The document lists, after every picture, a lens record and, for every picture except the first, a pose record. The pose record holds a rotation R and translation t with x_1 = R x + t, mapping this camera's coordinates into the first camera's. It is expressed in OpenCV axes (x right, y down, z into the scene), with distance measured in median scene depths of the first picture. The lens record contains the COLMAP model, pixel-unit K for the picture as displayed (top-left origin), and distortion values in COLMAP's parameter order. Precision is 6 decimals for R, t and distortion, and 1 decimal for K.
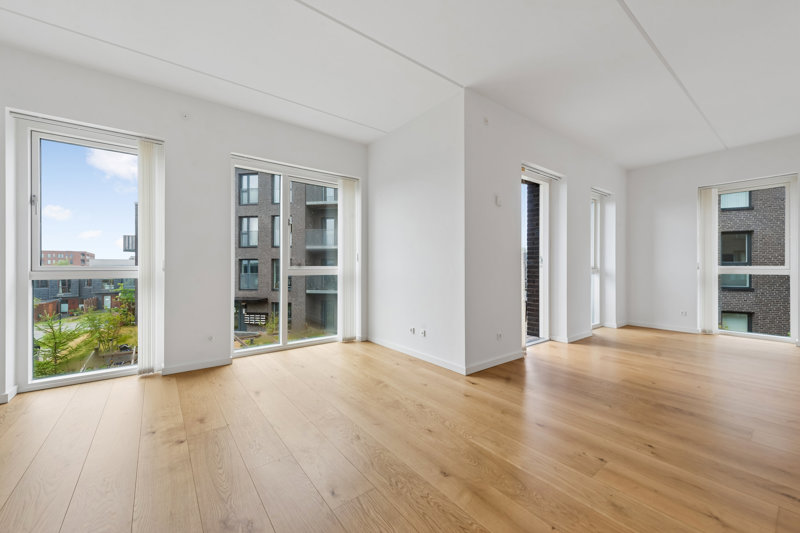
lens RADIAL K [[312.8, 0, 400.0], [0, 312.8, 266.5], [0, 0, 1]] dist [0.000792, -0.000341]
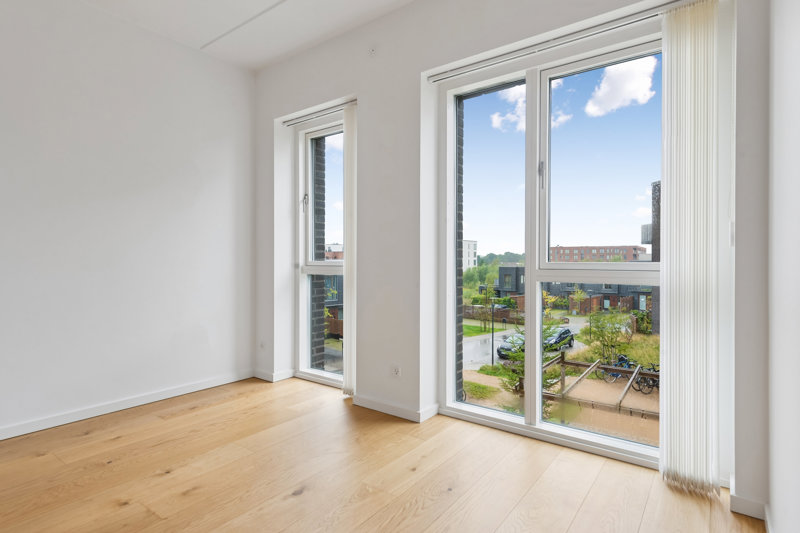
lens RADIAL K [[418.0, 0, 404.5], [0, 418.0, 262.3], [0, 0, 1]] dist [0.003022, 0.000229]
pose [[0.274634, 0.001473, -0.961548, 0.042902], [-0.000948, 0.999999, 0.001261, -0.000162], [0.961548, 0.000565, 0.274635, 0.137227]]
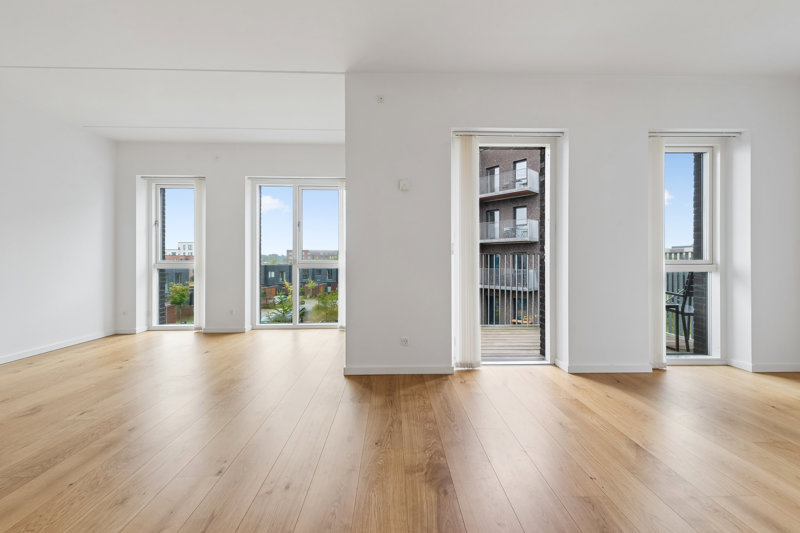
lens RADIAL K [[314.0, 0, 395.7], [0, 314.0, 258.2], [0, 0, 1]] dist [0.002277, -0.003949]
pose [[0.805164, -0.005927, -0.593022, 0.146881], [0.001598, 0.999968, -0.007824, -0.000010], [0.593050, 0.005352, 0.805148, 0.052785]]
